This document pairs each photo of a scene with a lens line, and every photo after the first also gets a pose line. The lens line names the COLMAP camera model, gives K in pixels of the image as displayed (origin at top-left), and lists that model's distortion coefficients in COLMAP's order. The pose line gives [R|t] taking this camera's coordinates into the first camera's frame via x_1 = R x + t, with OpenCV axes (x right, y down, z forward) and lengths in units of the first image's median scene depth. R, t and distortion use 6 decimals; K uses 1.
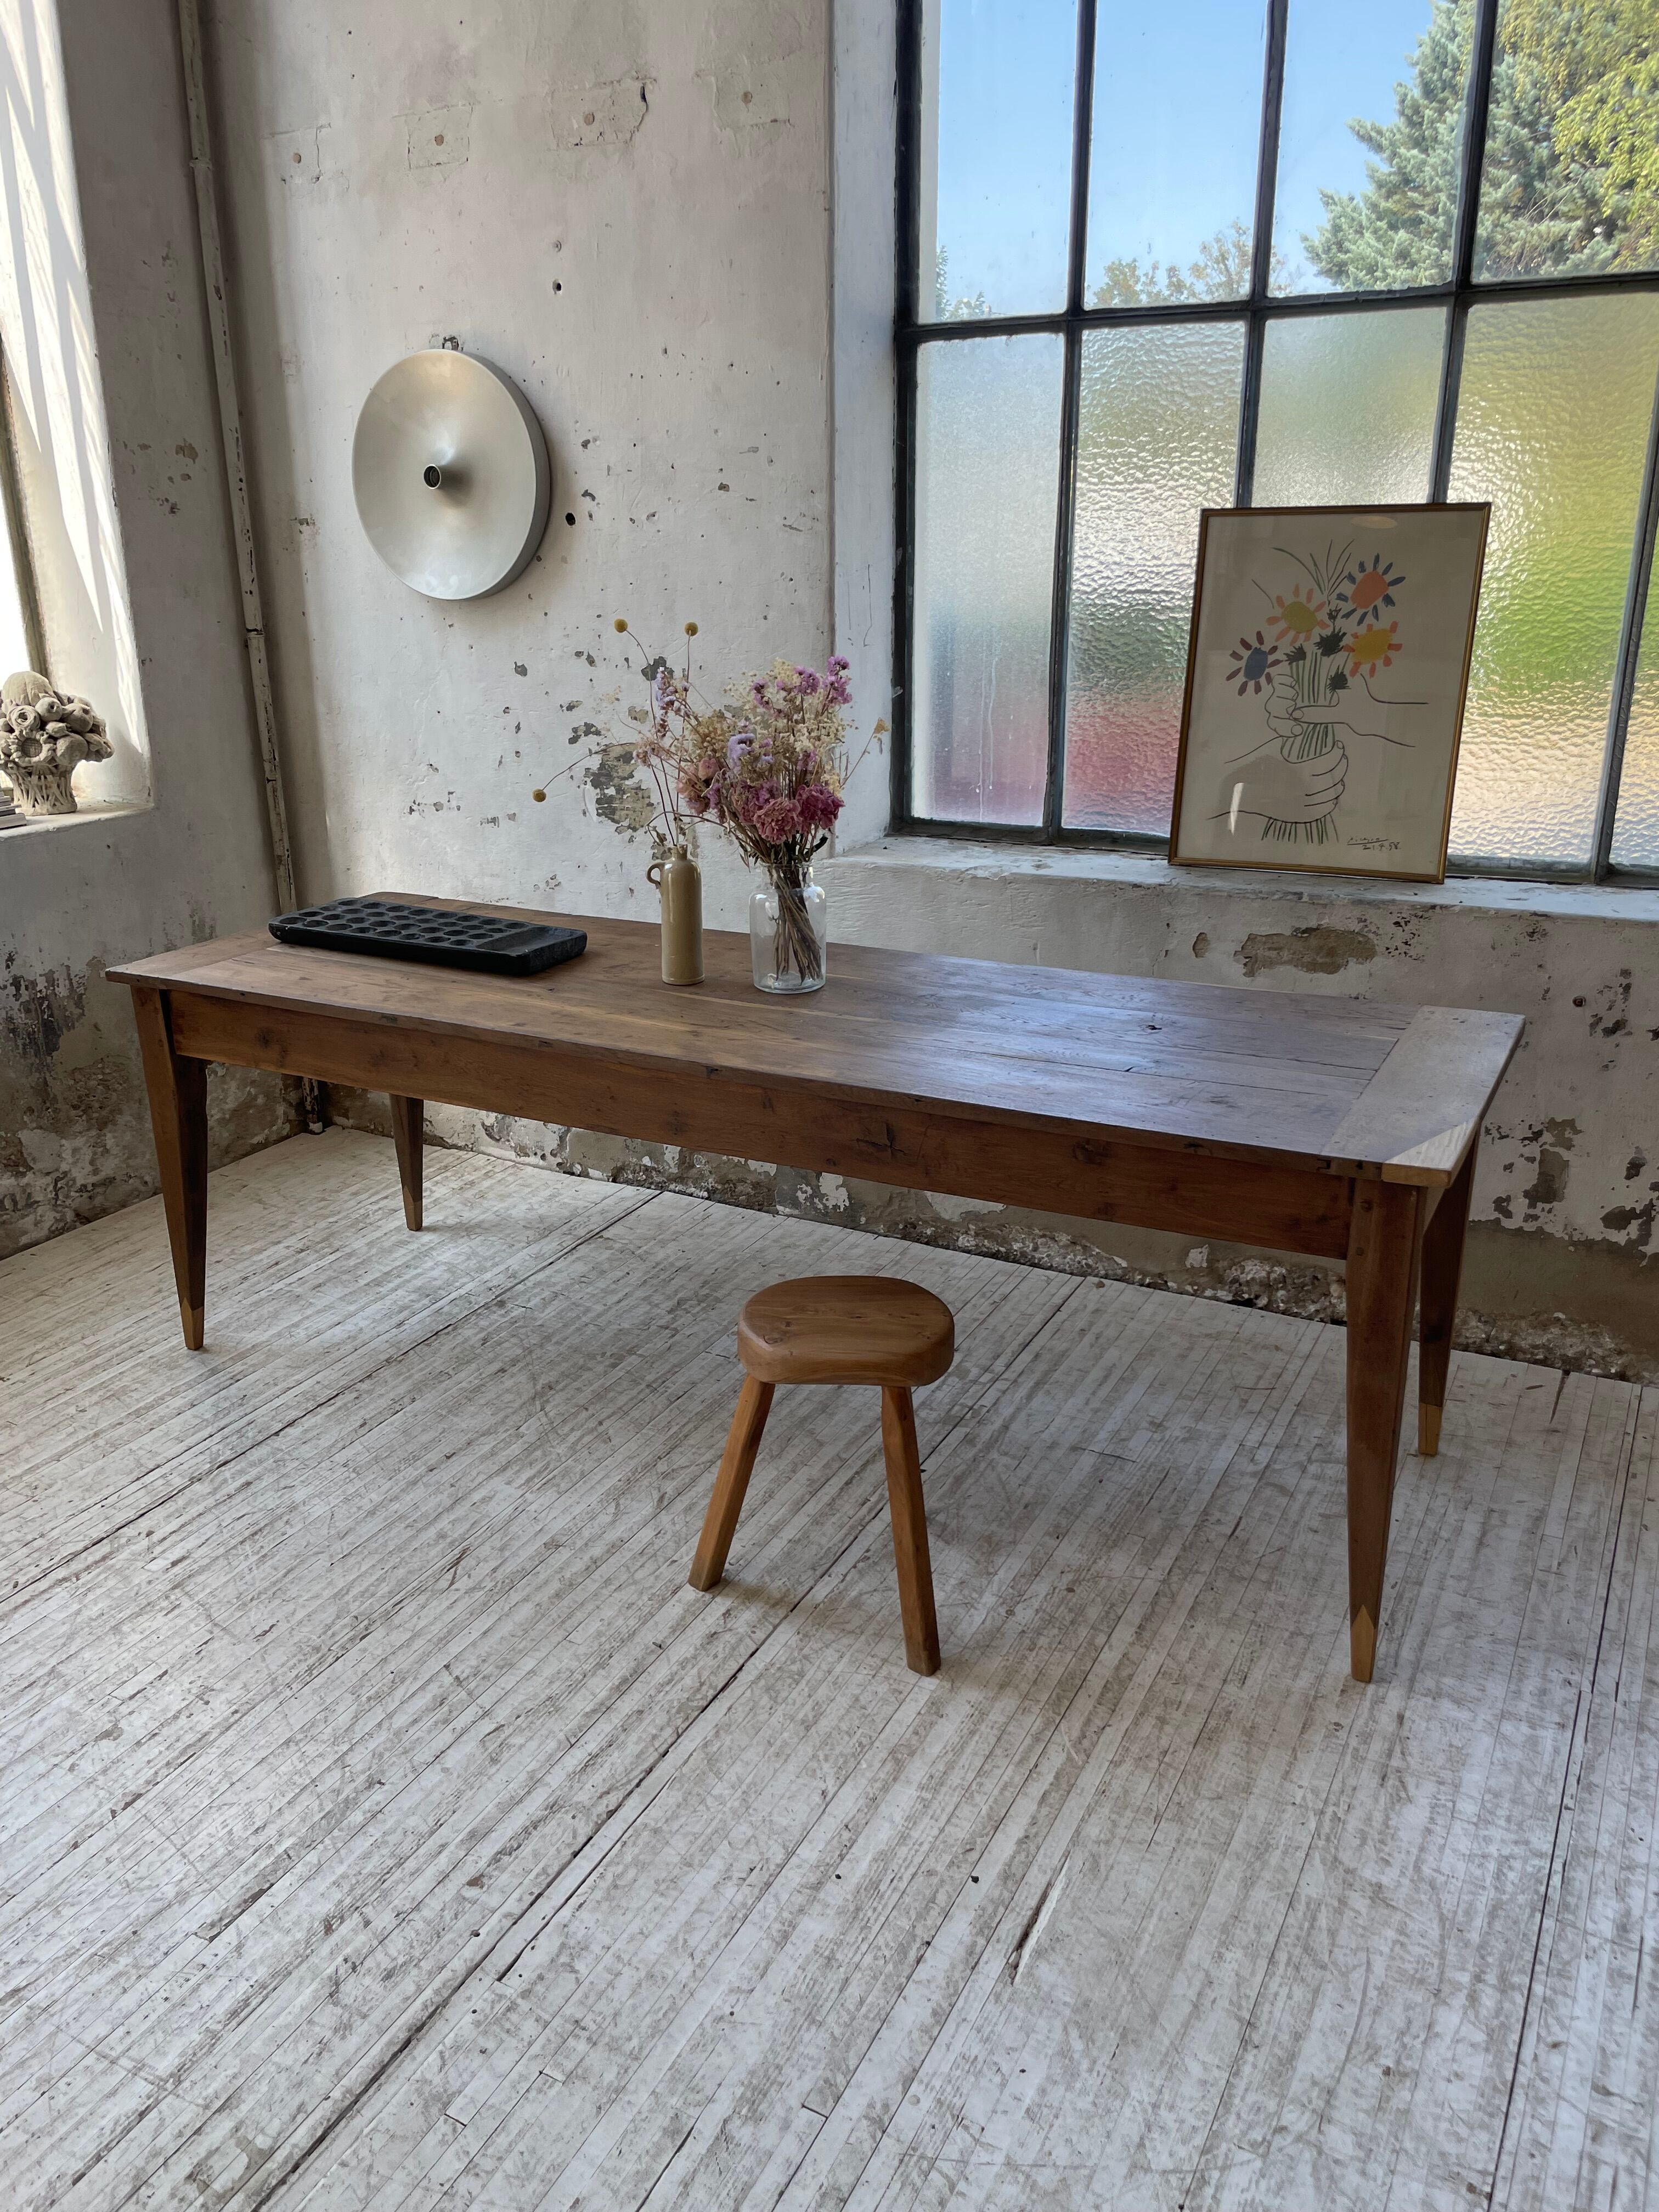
lens RADIAL K [[1686.5, 0, 806.6], [0, 1686.5, 1114.3], [0, 0, 1]] dist [0.090814, -0.130154]
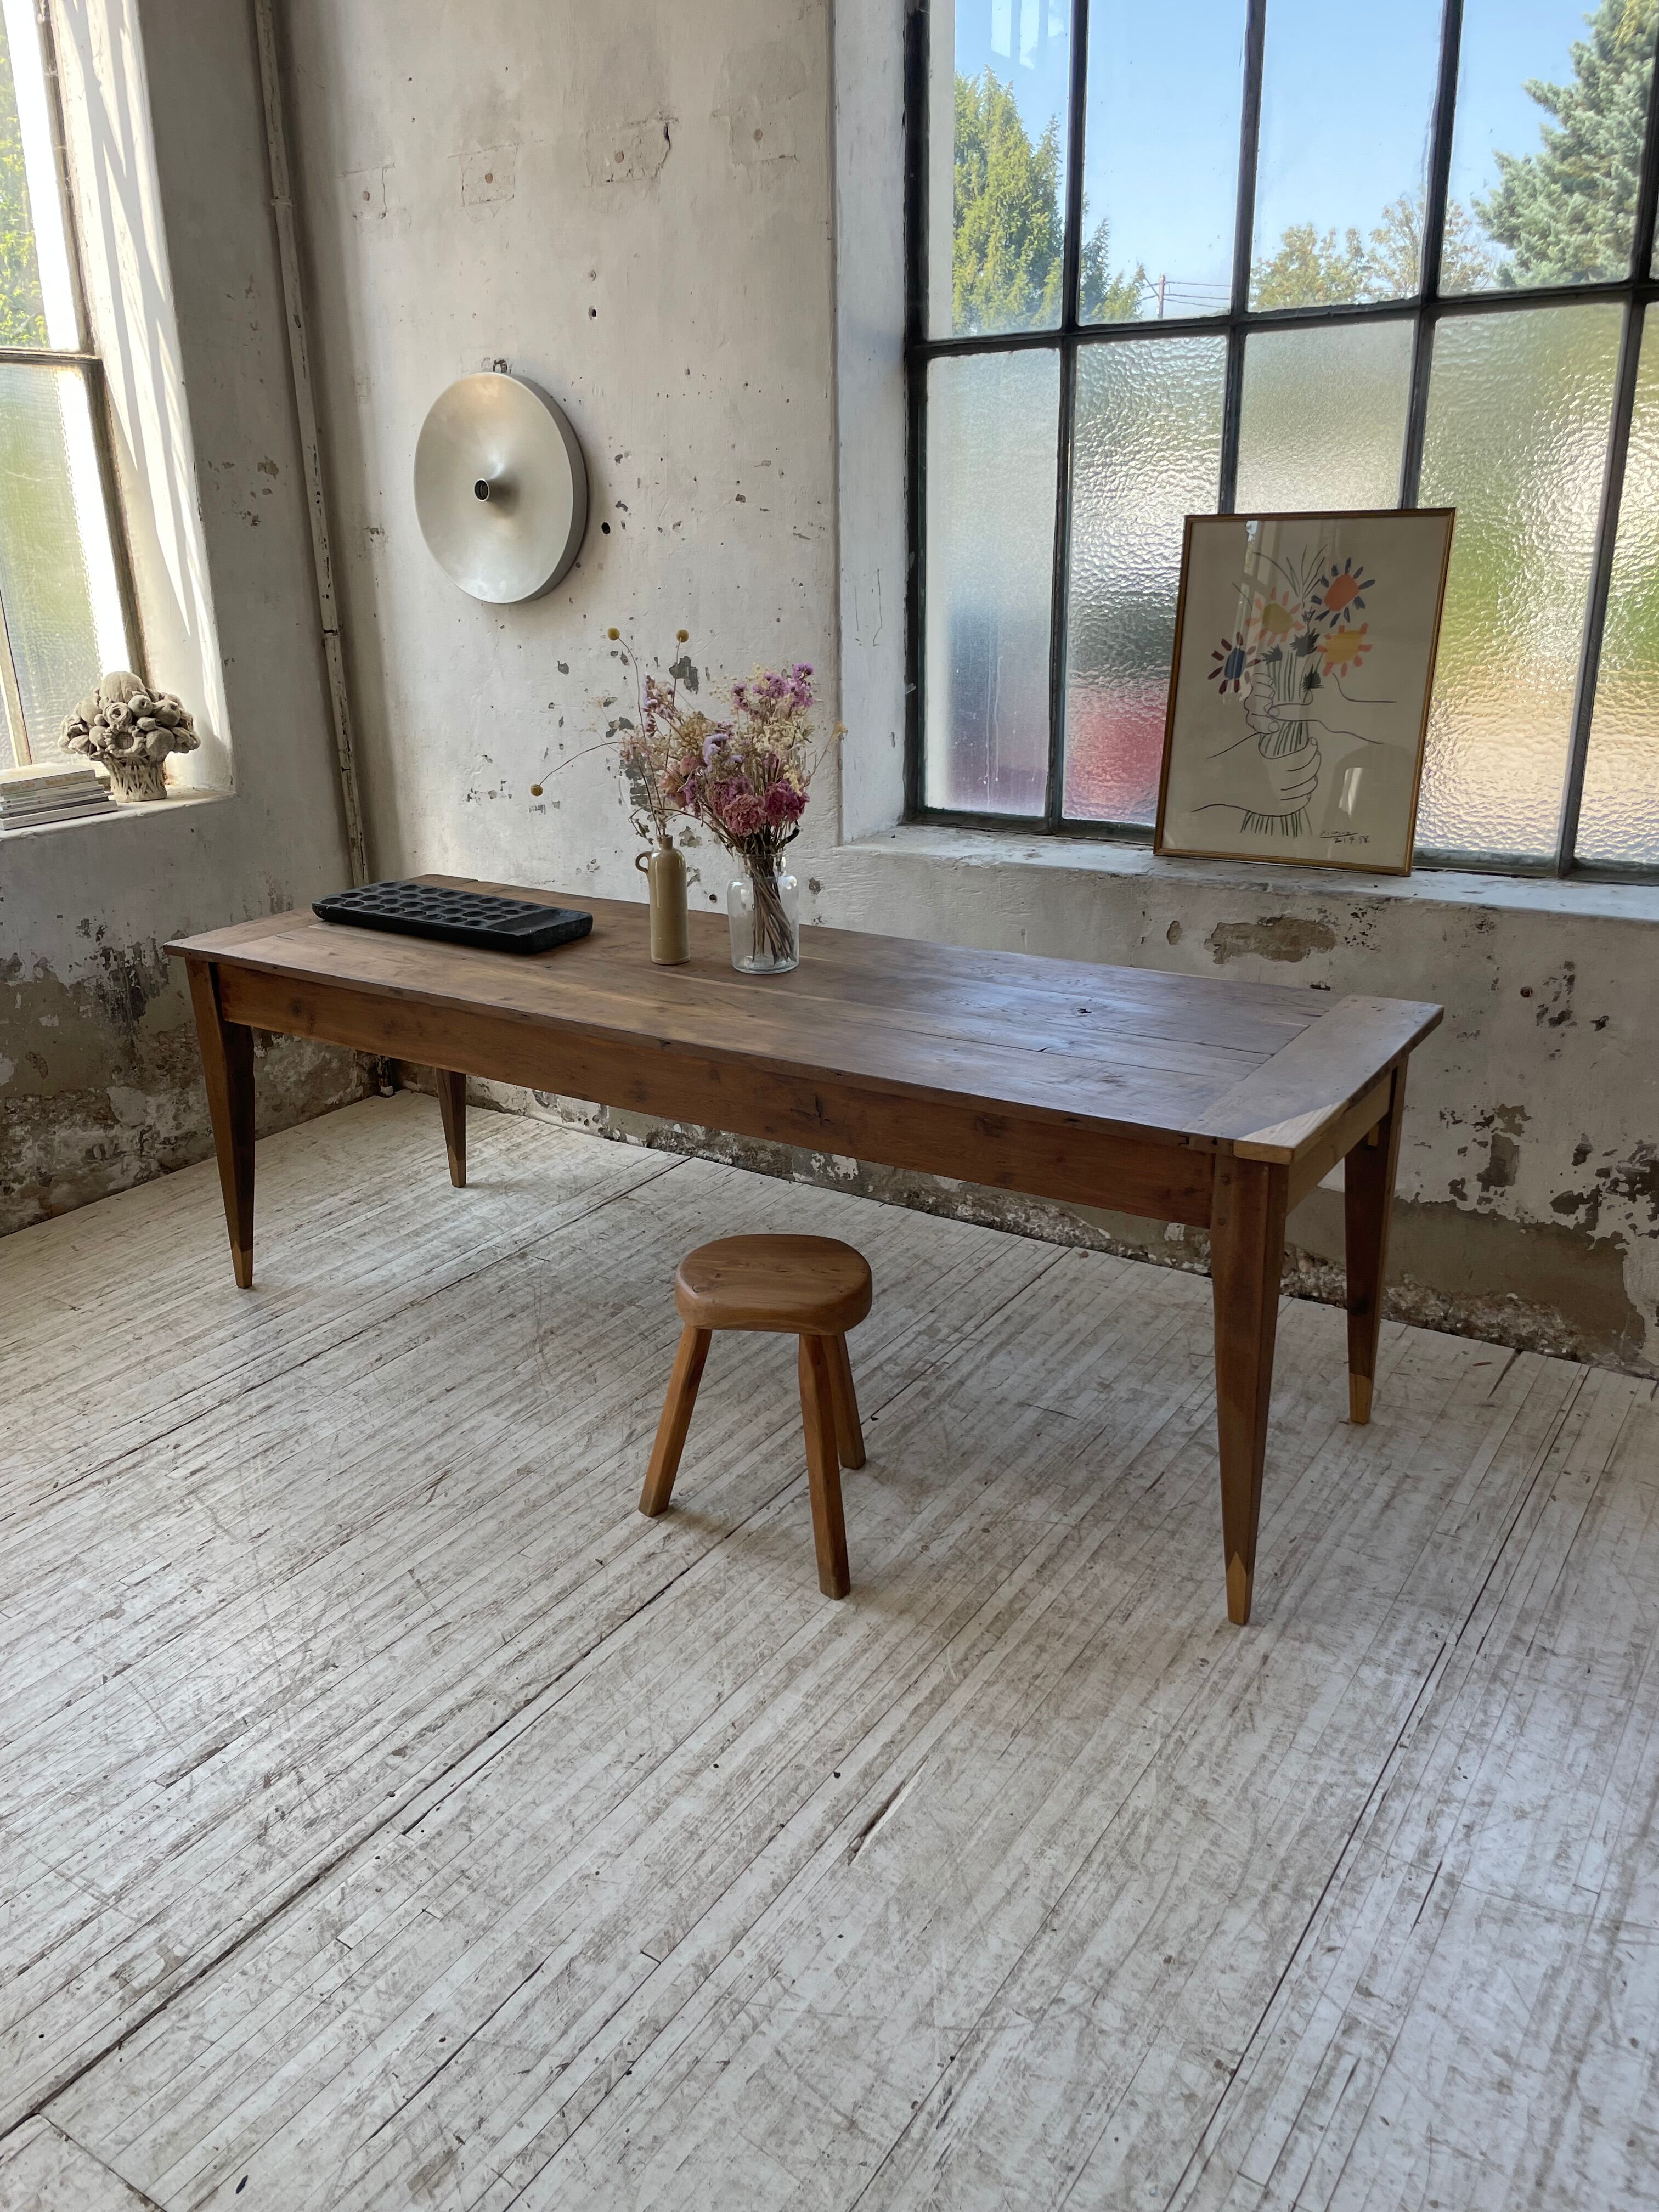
lens RADIAL K [[1686.5, 0, 806.3], [0, 1686.5, 1098.6], [0, 0, 1]] dist [0.090814, -0.130154]
pose [[0.995287, 0.020909, -0.094690, 0.107395], [-0.020358, 0.999770, 0.006783, 0.000278], [0.094810, -0.004823, 0.995484, -0.064473]]
